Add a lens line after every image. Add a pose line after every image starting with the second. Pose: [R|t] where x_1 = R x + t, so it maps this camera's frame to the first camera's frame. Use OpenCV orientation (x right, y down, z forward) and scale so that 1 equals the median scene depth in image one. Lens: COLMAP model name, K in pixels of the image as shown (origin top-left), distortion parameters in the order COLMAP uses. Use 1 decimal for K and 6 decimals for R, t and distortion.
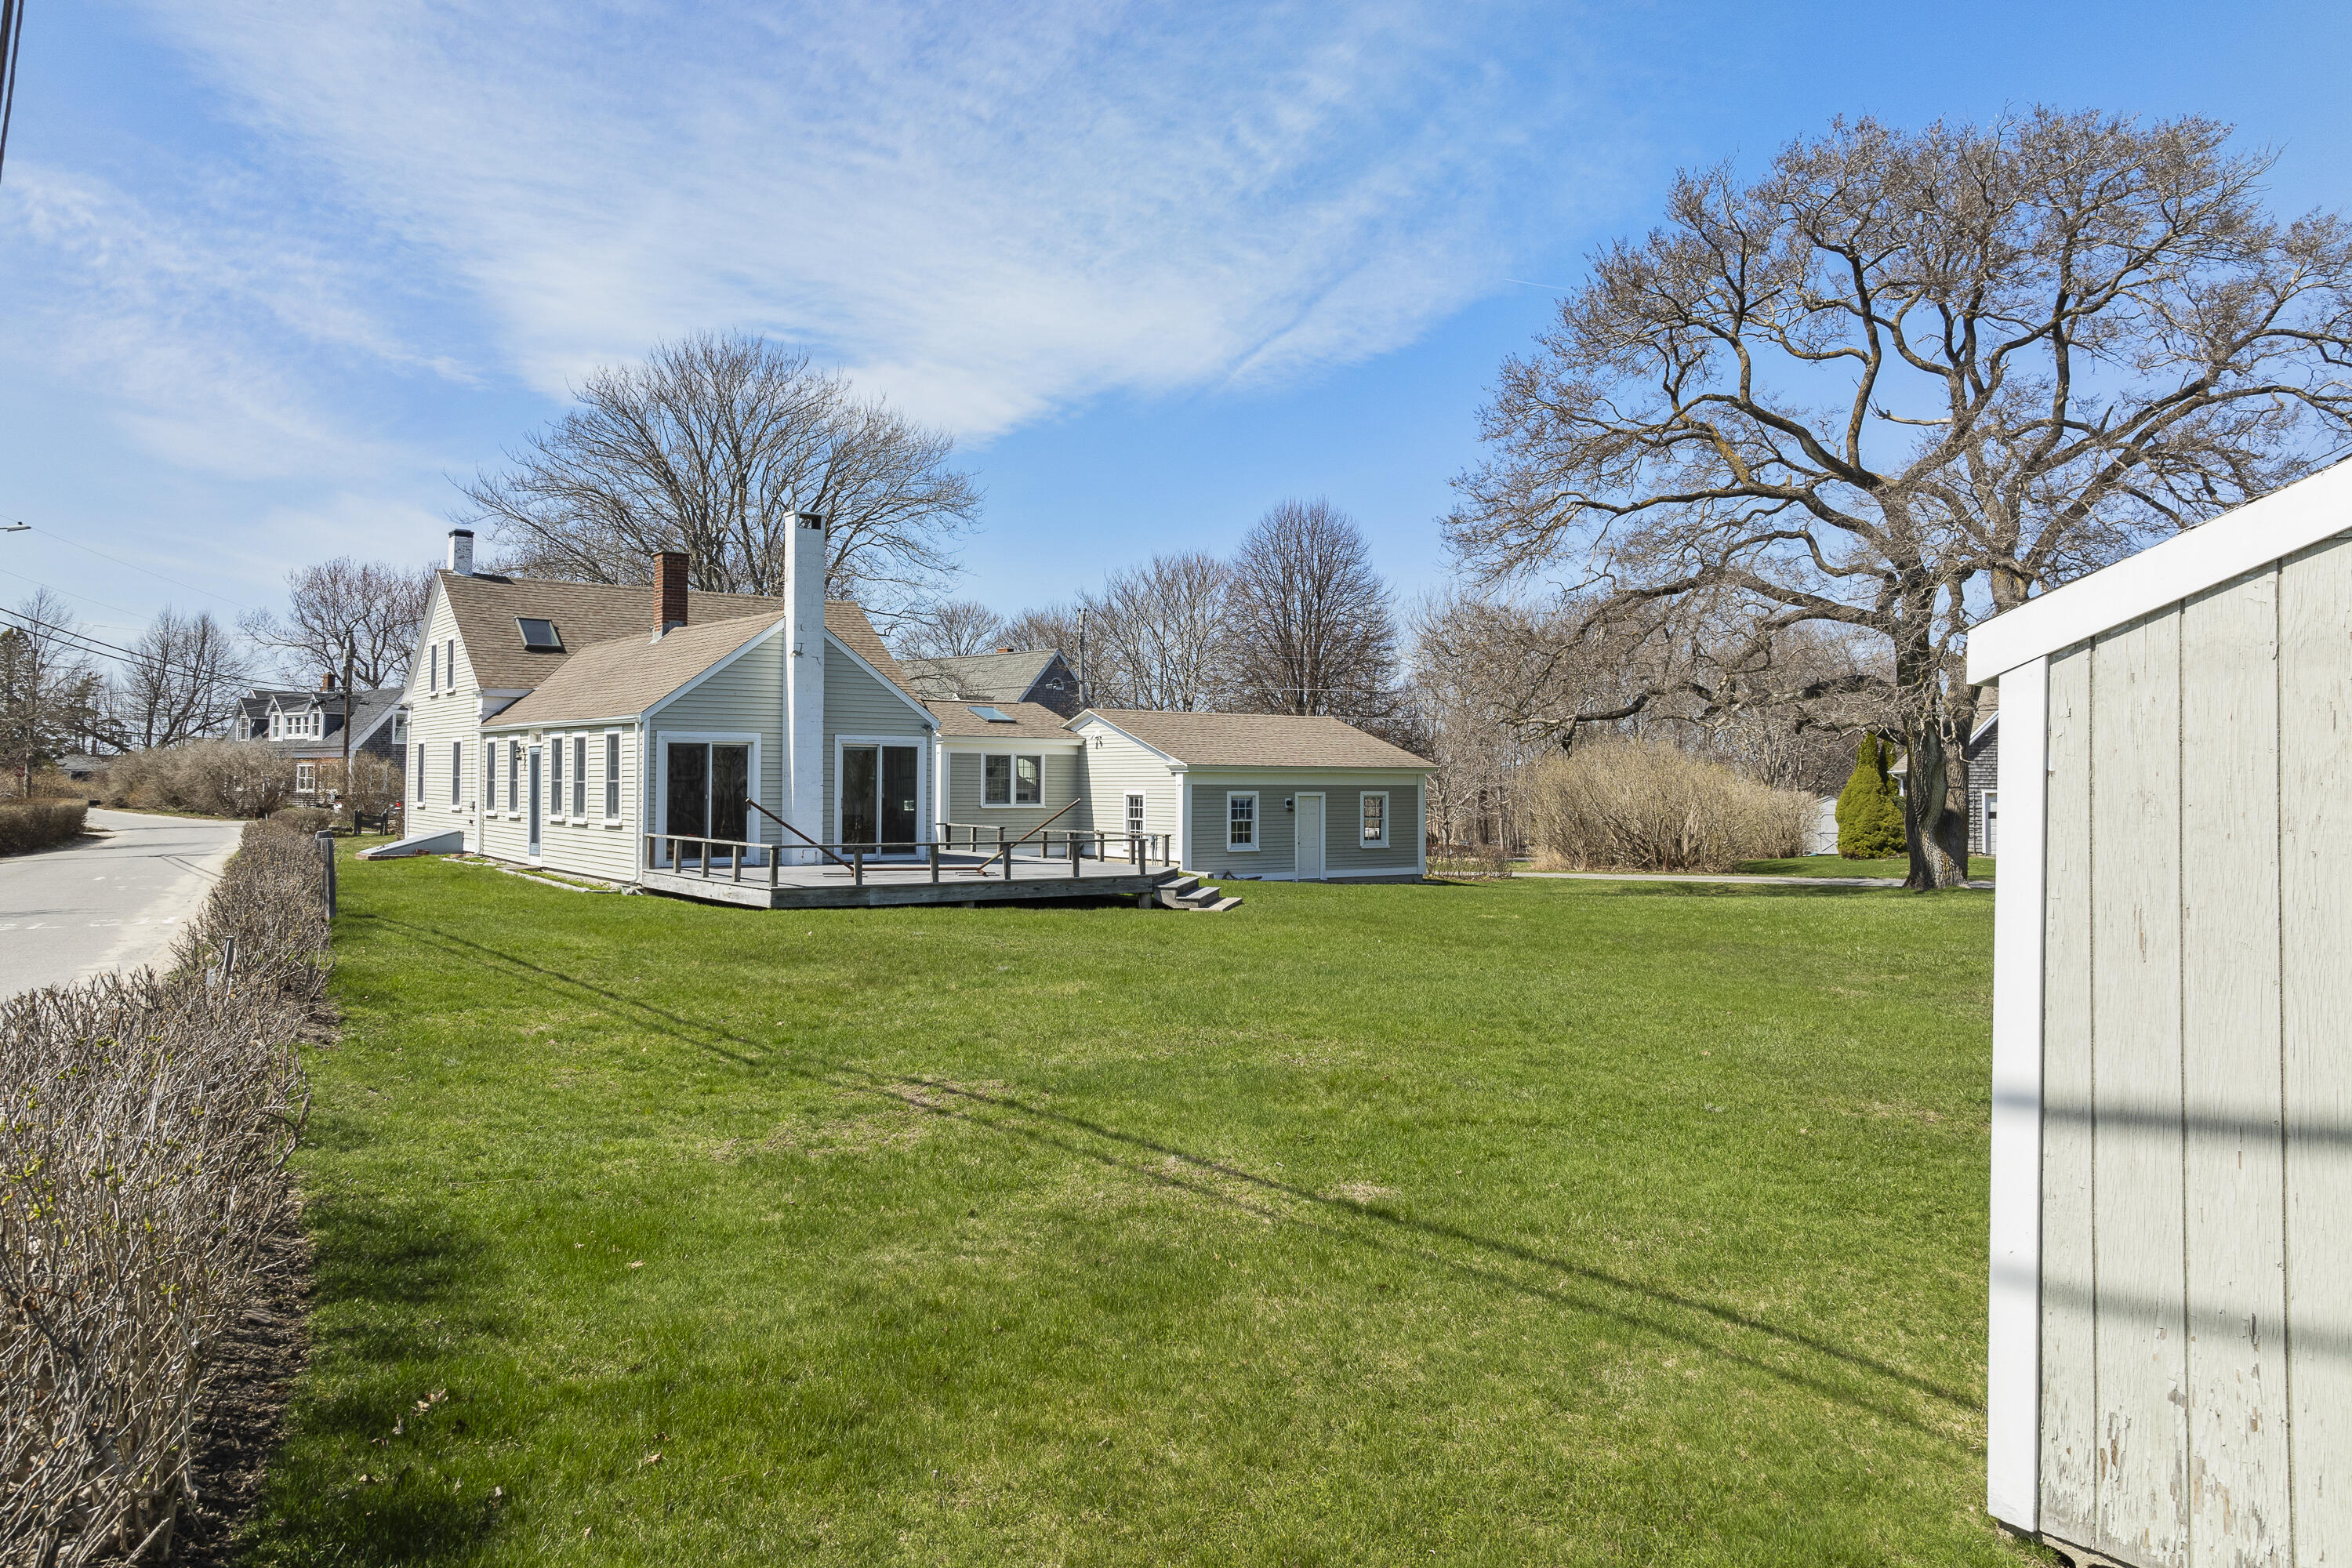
lens RADIAL K [[1630.9, 0, 1185.6], [0, 1630.9, 786.0], [0, 0, 1]] dist [-0.003806, 0.005693]
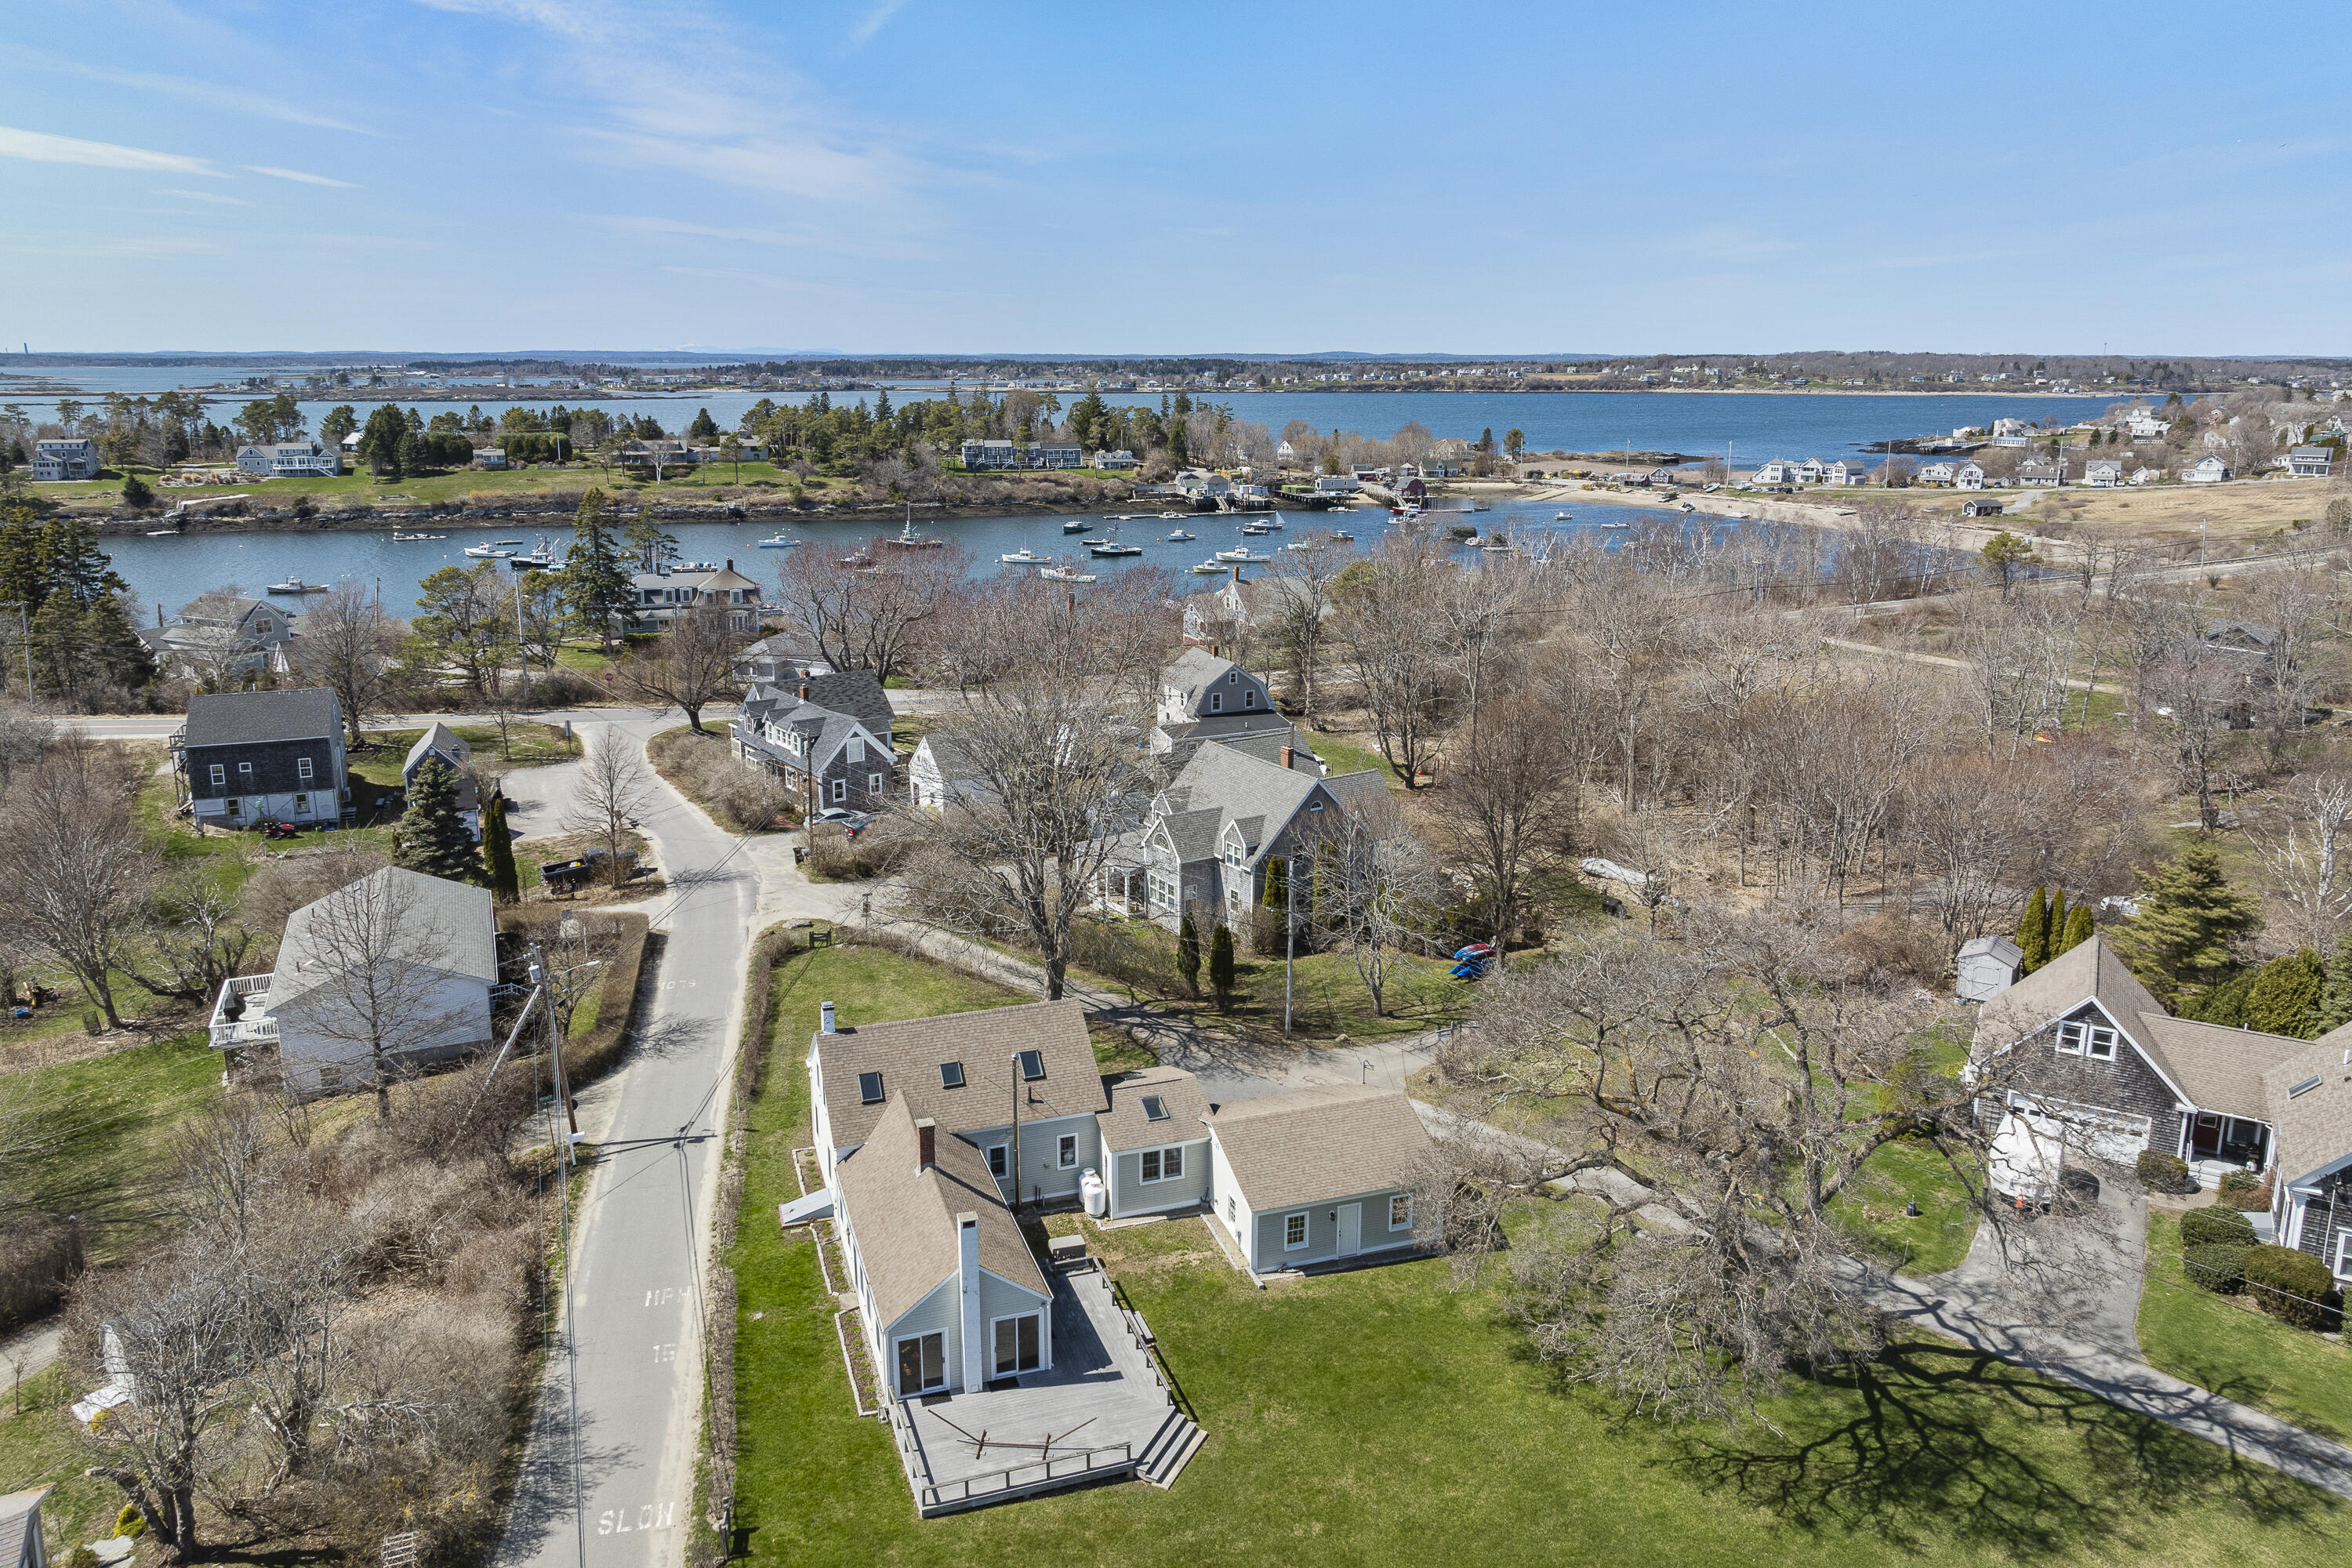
lens RADIAL K [[1630.9, 0, 1168.1], [0, 1630.9, 770.8], [0, 0, 1]] dist [-0.003806, 0.005693]
pose [[0.954817, 0.065227, -0.289947, 0.345823], [0.008822, 0.968967, 0.247032, -0.799811], [0.297063, -0.238428, 0.924611, -0.357288]]
